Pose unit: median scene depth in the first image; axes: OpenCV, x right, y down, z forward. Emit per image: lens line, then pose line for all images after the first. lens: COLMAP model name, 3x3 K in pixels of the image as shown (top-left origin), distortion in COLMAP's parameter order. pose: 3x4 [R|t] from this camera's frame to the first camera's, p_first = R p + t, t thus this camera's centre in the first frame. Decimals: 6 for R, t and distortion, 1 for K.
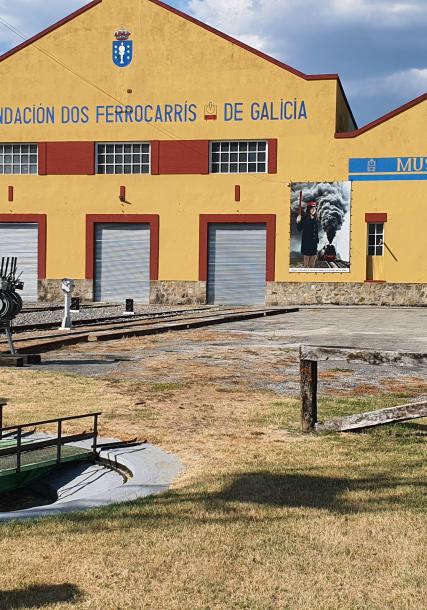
lens RADIAL K [[989.4, 0, 213.5], [0, 989.4, 305.0], [0, 0, 1]] dist [0.195170, -0.012251]
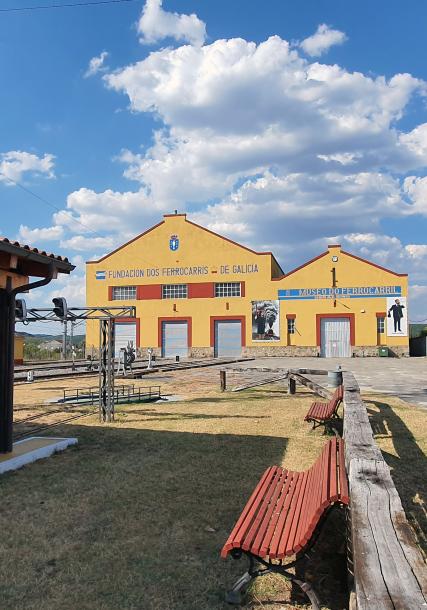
lens RADIAL K [[521.5, 0, 215.5], [0, 521.5, 321.1], [0, 0, 1]] dist [0.001011, -0.002817]
pose [[0.999642, -0.019548, -0.018281, 0.018669], [0.018166, 0.997170, -0.072949, 0.002528], [0.019655, 0.072591, 0.997168, -0.136391]]
